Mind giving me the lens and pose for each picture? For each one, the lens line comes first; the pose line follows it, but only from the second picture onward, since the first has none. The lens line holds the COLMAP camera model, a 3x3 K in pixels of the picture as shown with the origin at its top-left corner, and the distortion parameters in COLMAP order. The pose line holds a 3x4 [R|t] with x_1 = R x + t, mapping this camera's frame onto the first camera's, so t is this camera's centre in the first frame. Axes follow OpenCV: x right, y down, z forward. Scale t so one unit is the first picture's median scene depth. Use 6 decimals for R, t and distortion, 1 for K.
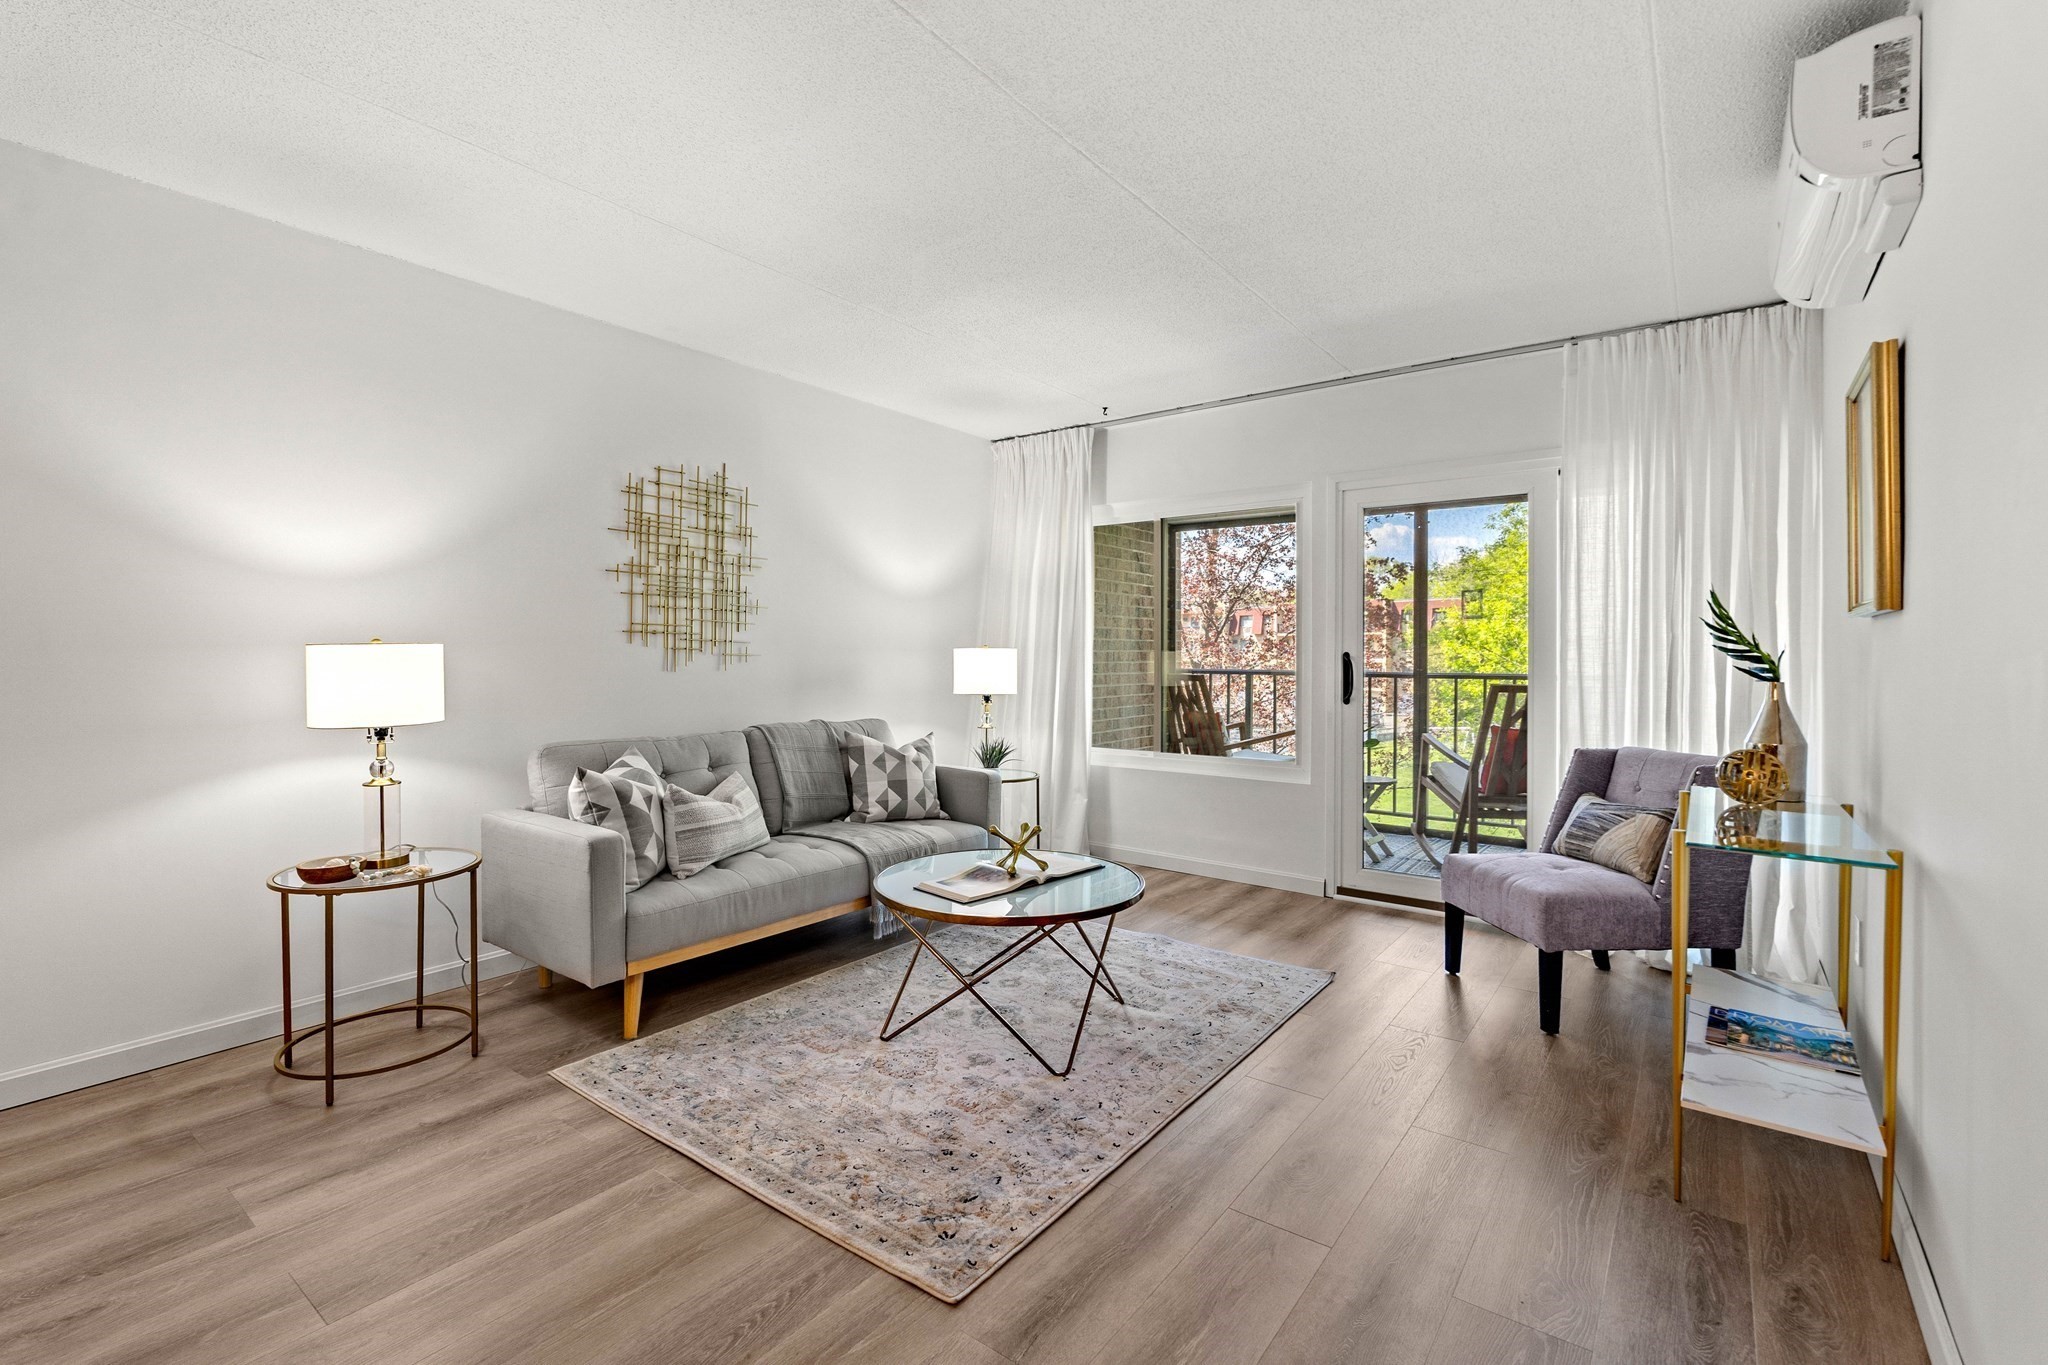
lens RADIAL K [[923.8, 0, 1030.6], [0, 923.8, 661.4], [0, 0, 1]] dist [-0.002715, 0.001051]
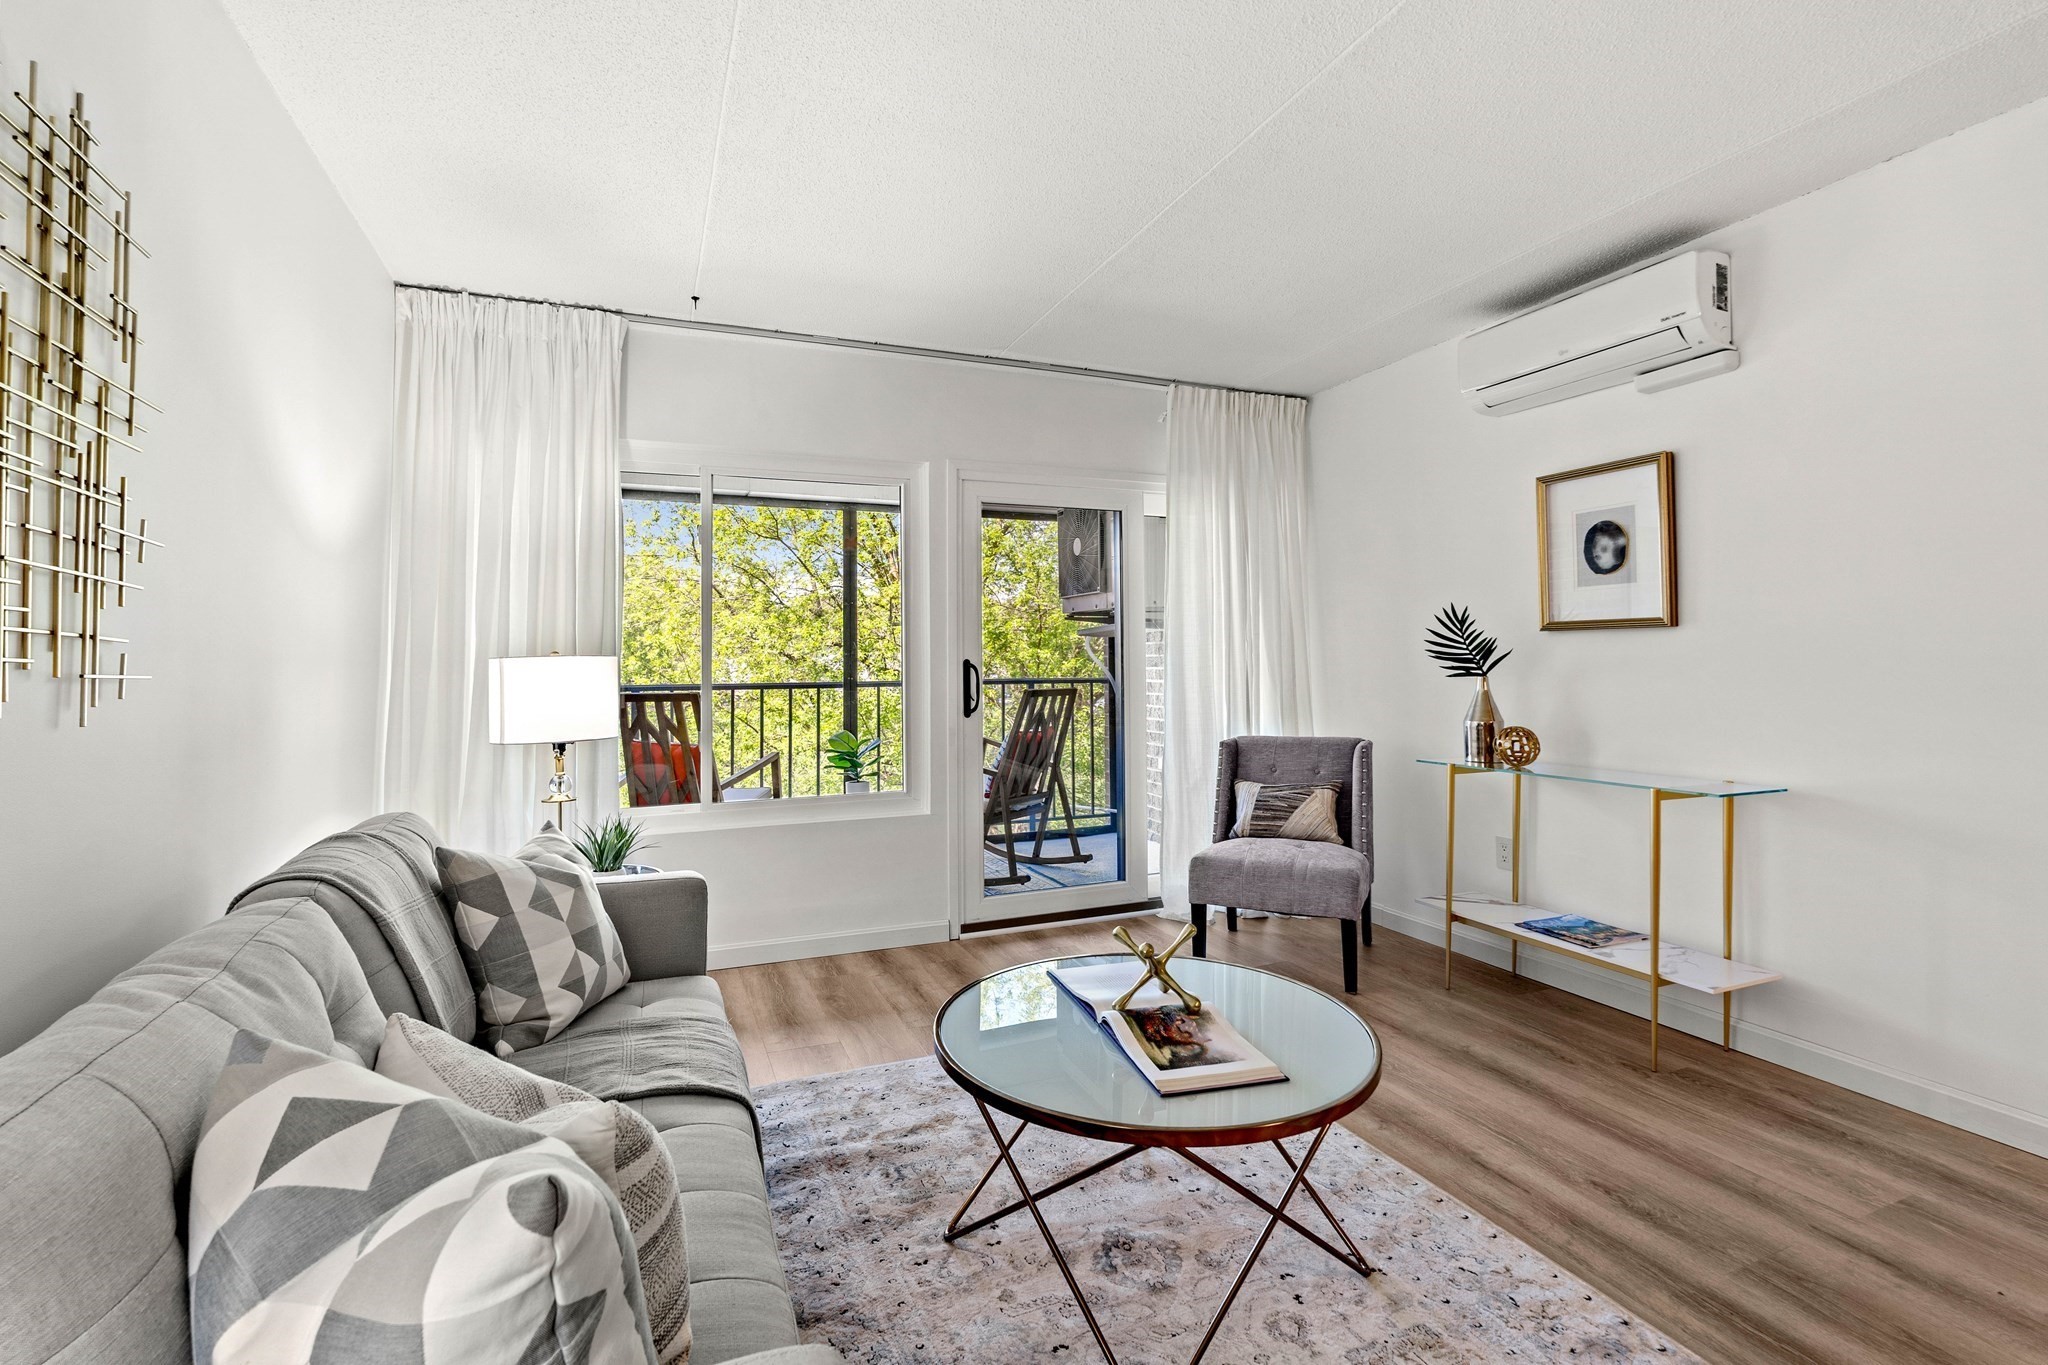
lens RADIAL K [[923.8, 0, 1022.5], [0, 923.8, 638.9], [0, 0, 1]] dist [-0.002715, 0.001051]
pose [[0.503621, 0.011849, 0.863844, -0.446297], [0.018638, 0.999524, -0.024576, -0.007474], [-0.863724, 0.028477, 0.503160, 0.550498]]
